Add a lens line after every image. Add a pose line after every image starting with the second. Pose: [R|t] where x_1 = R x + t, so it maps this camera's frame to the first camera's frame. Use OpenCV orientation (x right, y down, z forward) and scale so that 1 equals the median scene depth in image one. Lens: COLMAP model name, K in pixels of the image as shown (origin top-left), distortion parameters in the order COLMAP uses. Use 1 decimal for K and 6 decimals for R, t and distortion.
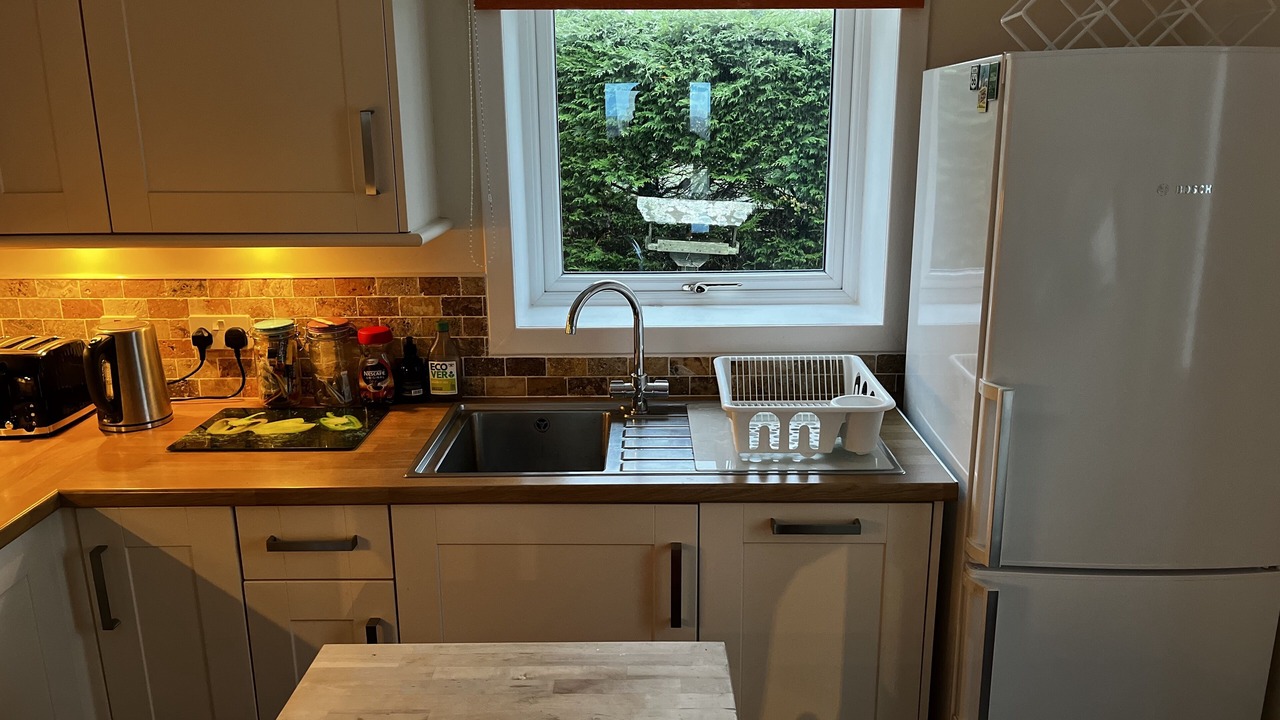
lens RADIAL K [[952.3, 0, 640.0], [0, 952.3, 360.0], [0, 0, 1]] dist [0.004273, 0.000537]
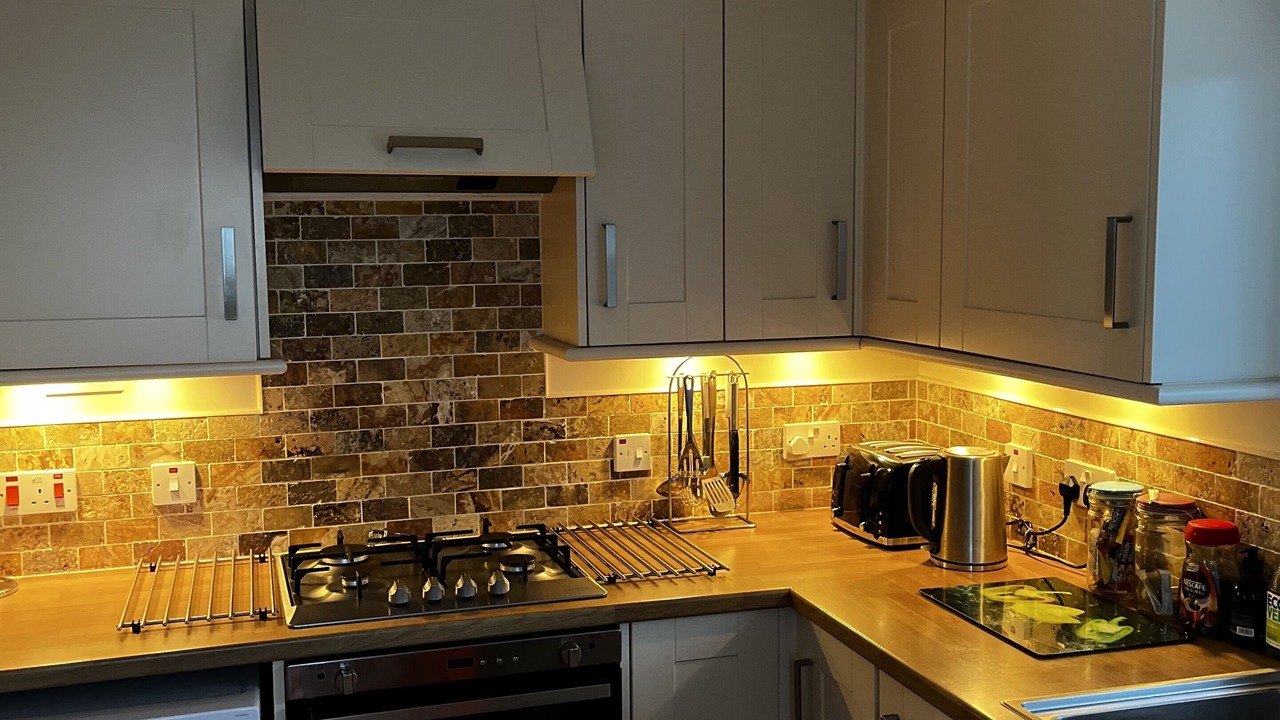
lens RADIAL K [[1217.2, 0, 640.0], [0, 1217.2, 360.0], [0, 0, 1]] dist [0.006336, 0.007617]
pose [[0.314011, 0.101248, -0.944005, 0.414482], [-0.228395, 0.973154, 0.028402, -0.077780], [0.921538, 0.206688, 0.328706, 0.300913]]
